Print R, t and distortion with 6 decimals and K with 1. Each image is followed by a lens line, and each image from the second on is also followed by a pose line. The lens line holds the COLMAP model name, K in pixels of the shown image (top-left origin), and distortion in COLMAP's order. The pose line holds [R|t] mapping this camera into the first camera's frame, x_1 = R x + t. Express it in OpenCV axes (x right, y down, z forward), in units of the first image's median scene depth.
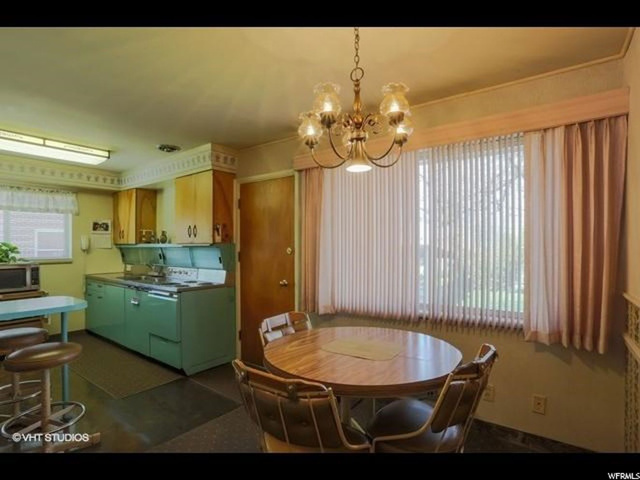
lens RADIAL K [[334.7, 0, 320.1], [0, 334.7, 241.3], [0, 0, 1]] dist [-0.002336, -0.000390]
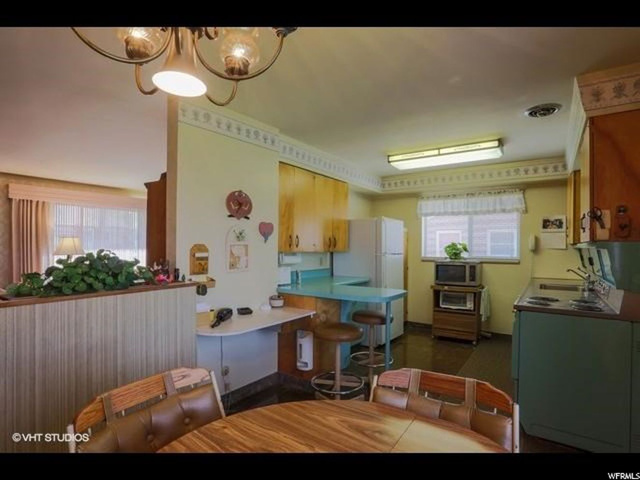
lens RADIAL K [[342.9, 0, 322.5], [0, 342.9, 246.7], [0, 0, 1]] dist [-0.003571, -0.000266]
pose [[0.044210, 0.007042, -0.998997, 0.230862], [0.005660, 0.999957, 0.007299, 0.005957], [0.999006, -0.005977, 0.044168, 0.435555]]
